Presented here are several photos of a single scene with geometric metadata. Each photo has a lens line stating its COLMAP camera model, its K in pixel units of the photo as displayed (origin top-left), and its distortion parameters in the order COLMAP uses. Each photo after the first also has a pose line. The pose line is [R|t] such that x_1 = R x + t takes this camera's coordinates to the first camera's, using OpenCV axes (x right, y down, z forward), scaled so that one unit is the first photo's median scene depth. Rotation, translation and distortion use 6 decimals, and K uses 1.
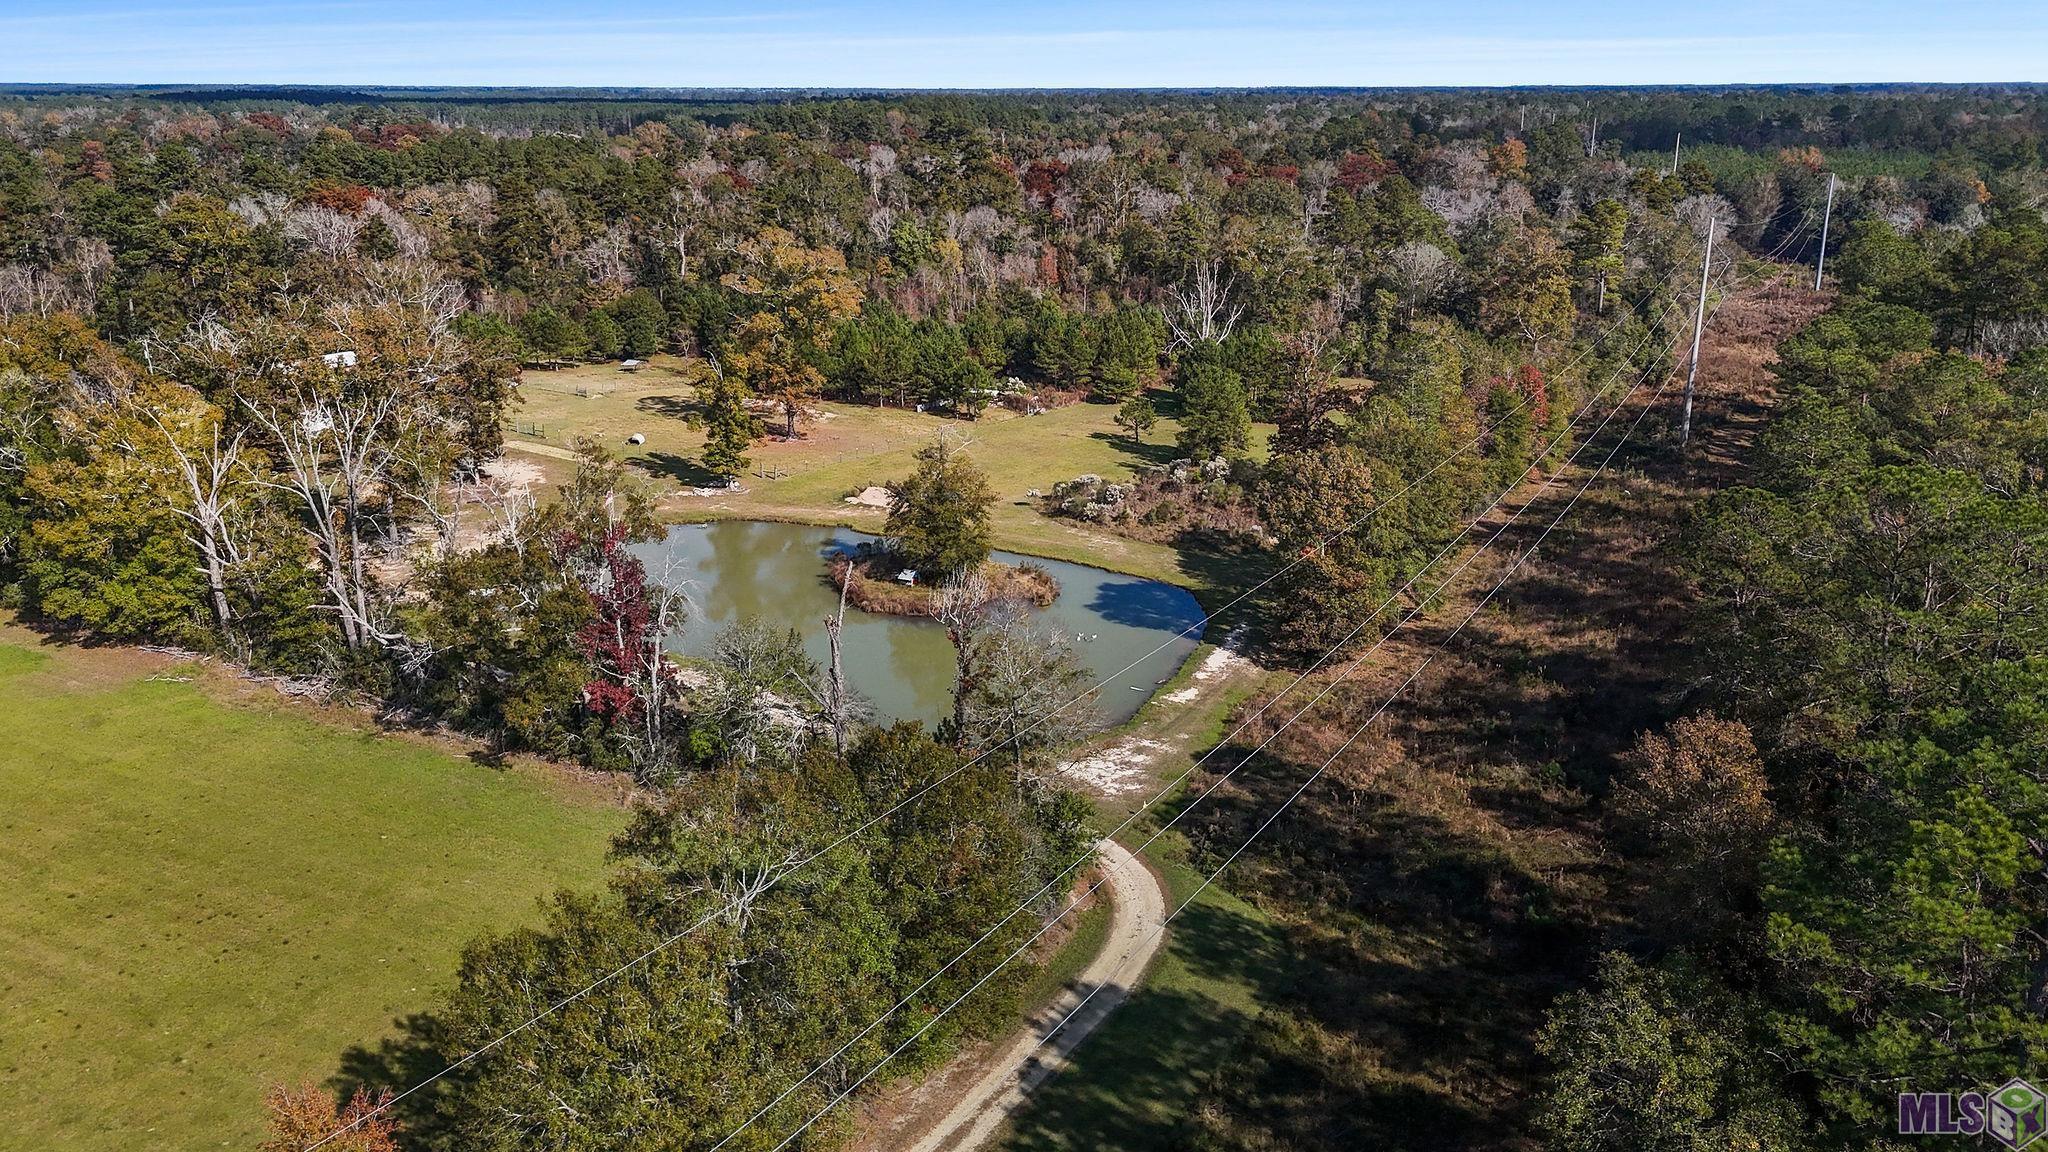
lens RADIAL K [[1508.6, 0, 1021.0], [0, 1508.6, 575.1], [0, 0, 1]] dist [0.076763, -0.005837]
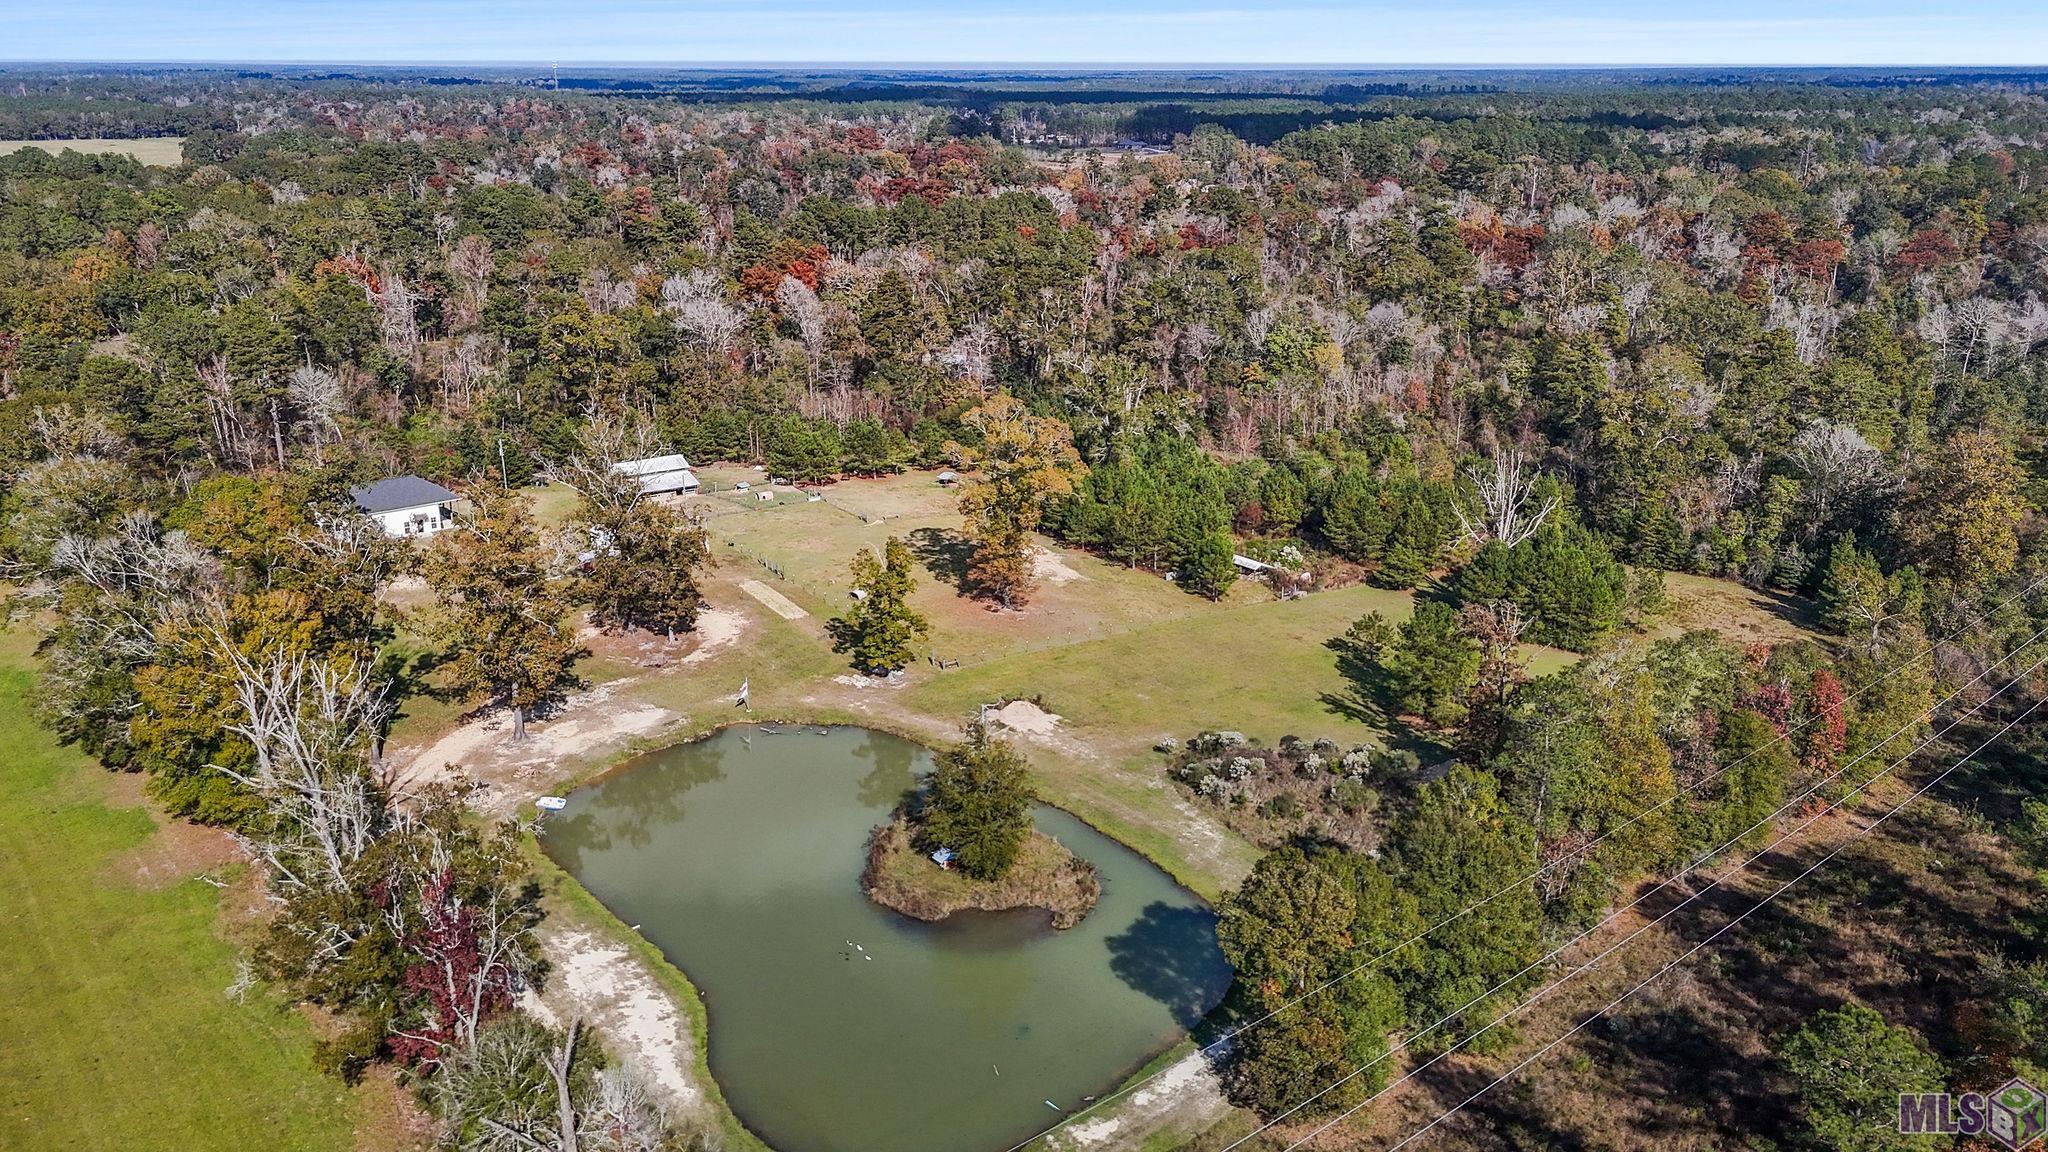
lens RADIAL K [[1508.6, 0, 1024.5], [0, 1508.6, 576.0], [0, 0, 1]] dist [0.076763, -0.005837]
pose [[0.937056, 0.118616, -0.328415, 0.156234], [-0.118949, 0.992716, 0.019153, -0.118855], [0.328295, 0.021117, 0.944339, 0.091302]]
